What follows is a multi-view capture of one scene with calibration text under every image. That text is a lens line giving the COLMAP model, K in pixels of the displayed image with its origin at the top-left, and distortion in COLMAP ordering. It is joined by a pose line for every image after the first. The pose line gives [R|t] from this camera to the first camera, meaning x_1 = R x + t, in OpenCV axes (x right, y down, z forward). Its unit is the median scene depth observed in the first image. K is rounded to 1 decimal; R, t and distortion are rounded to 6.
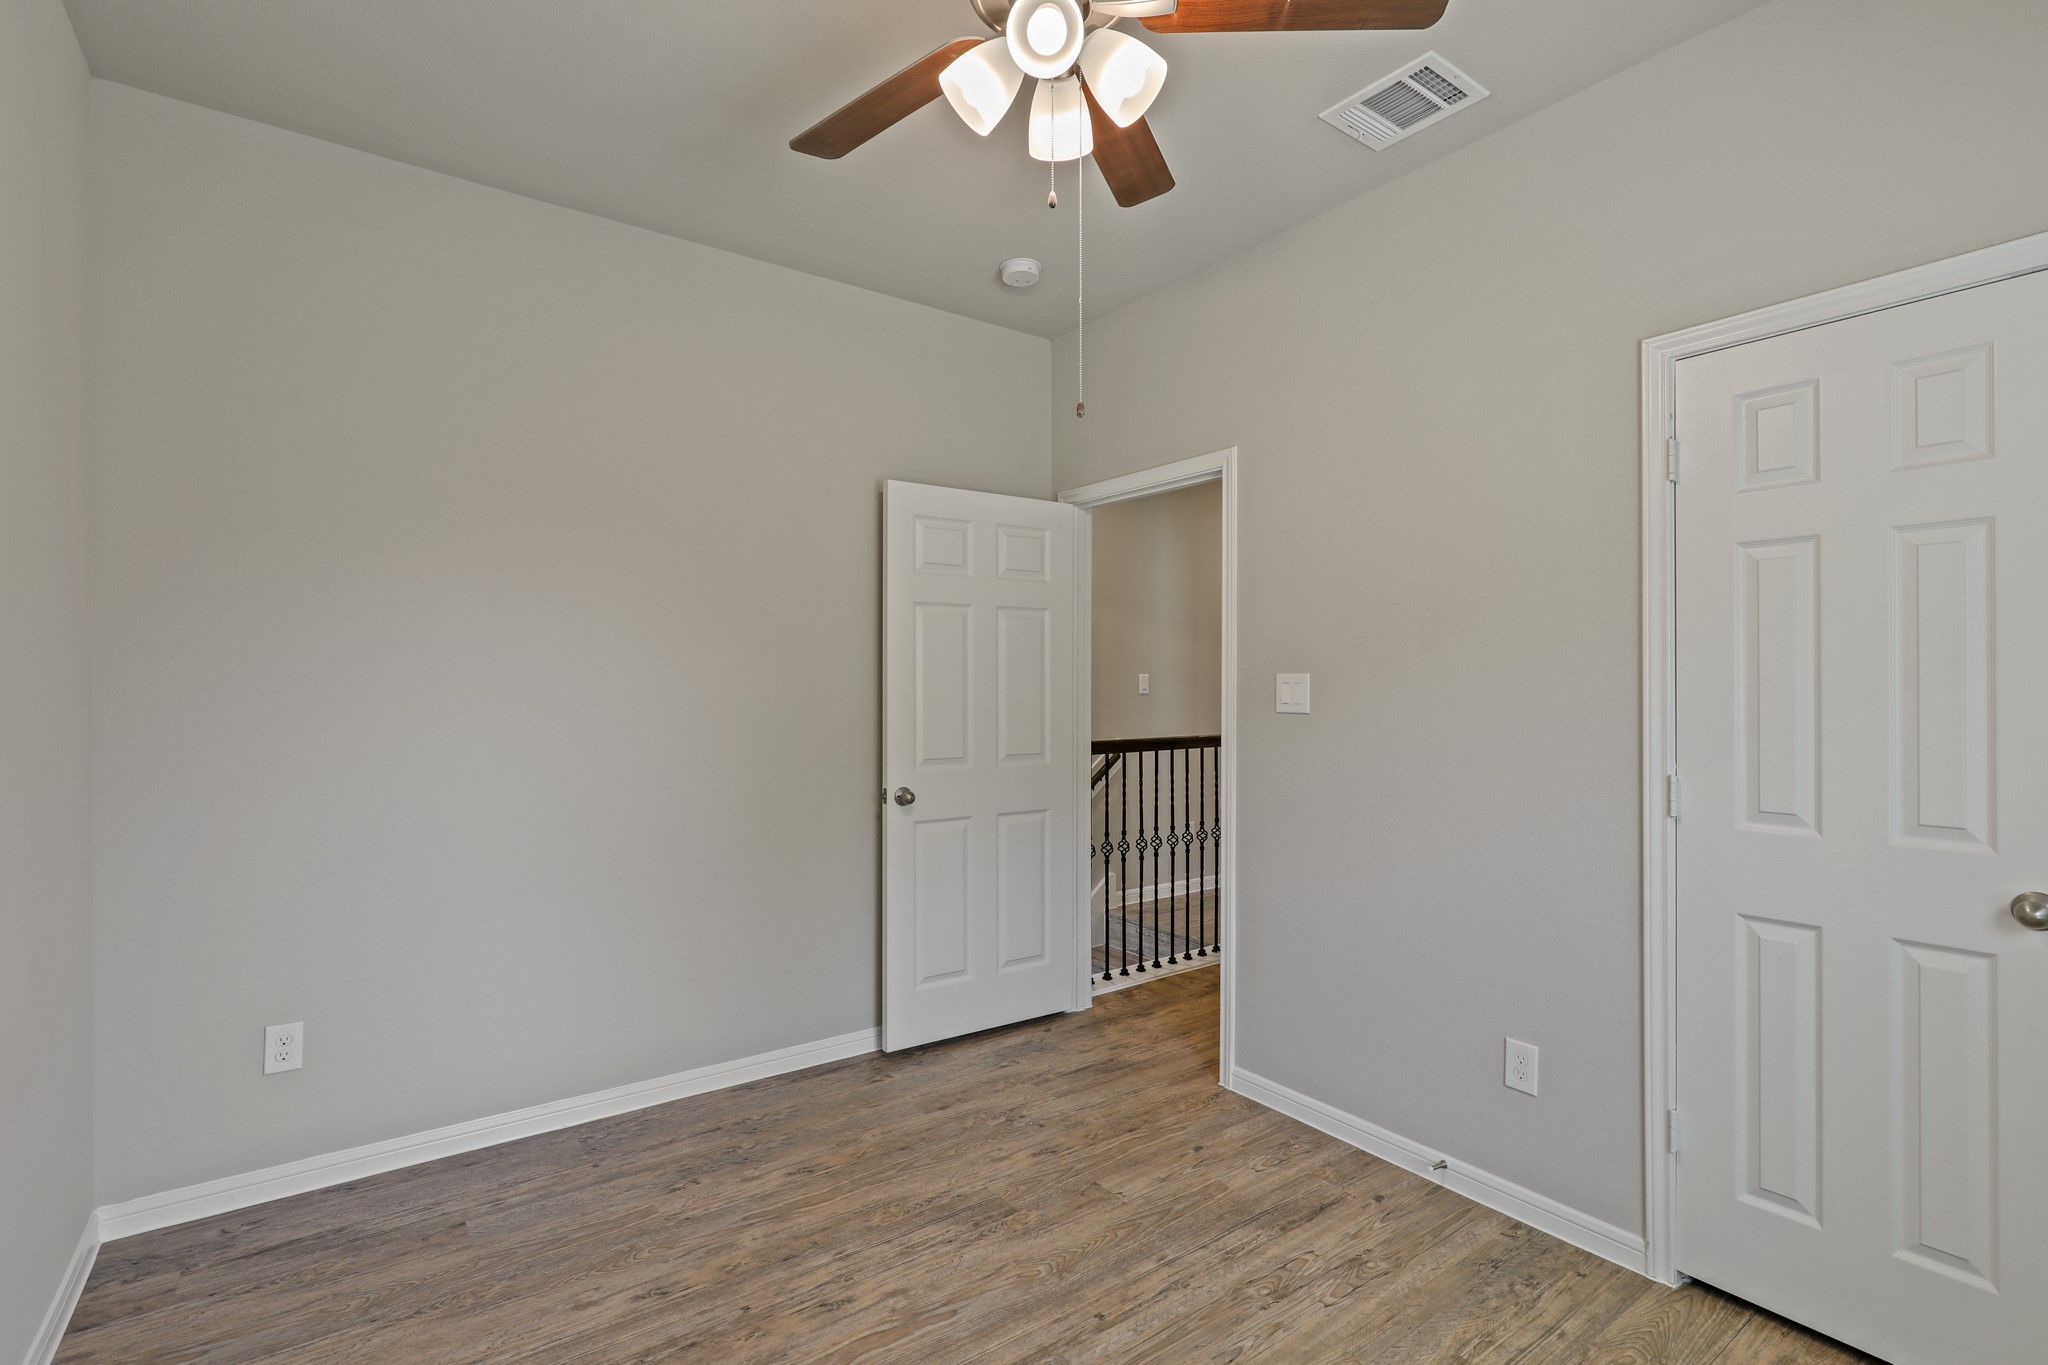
lens RADIAL K [[948.6, 0, 1029.2], [0, 948.6, 695.0], [0, 0, 1]] dist [-0.010513, 0.003158]
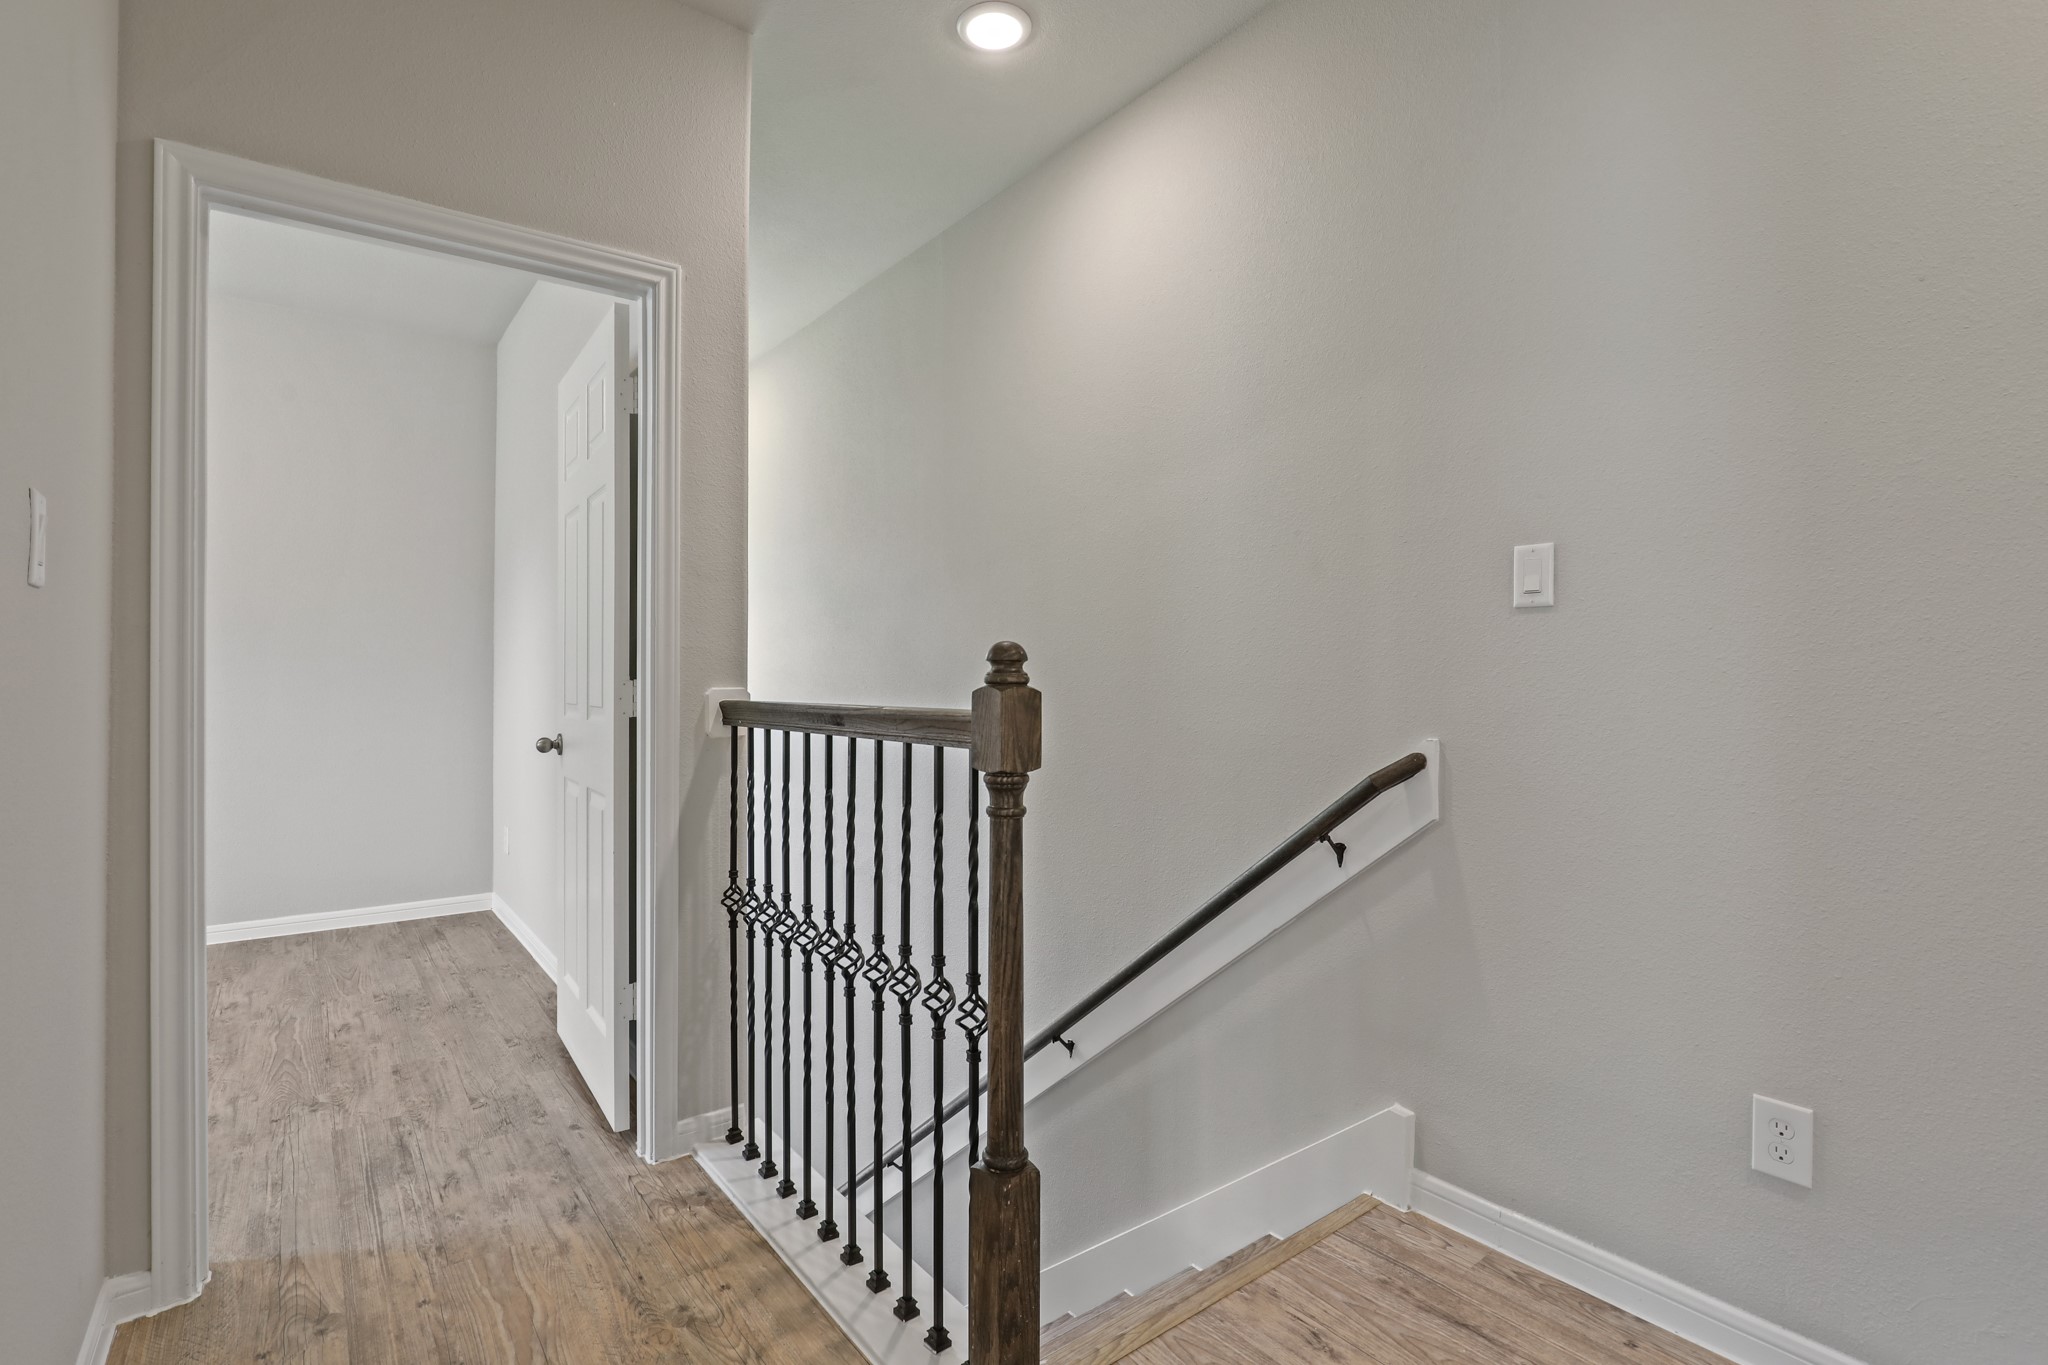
lens RADIAL K [[948.6, 0, 1016.8], [0, 948.6, 680.8], [0, 0, 1]] dist [-0.010513, 0.003158]
pose [[0.003453, -0.000965, -0.999994, 0.830743], [-0.004457, 0.999990, -0.000981, 0.047223], [0.999984, 0.004460, 0.003449, 1.583381]]
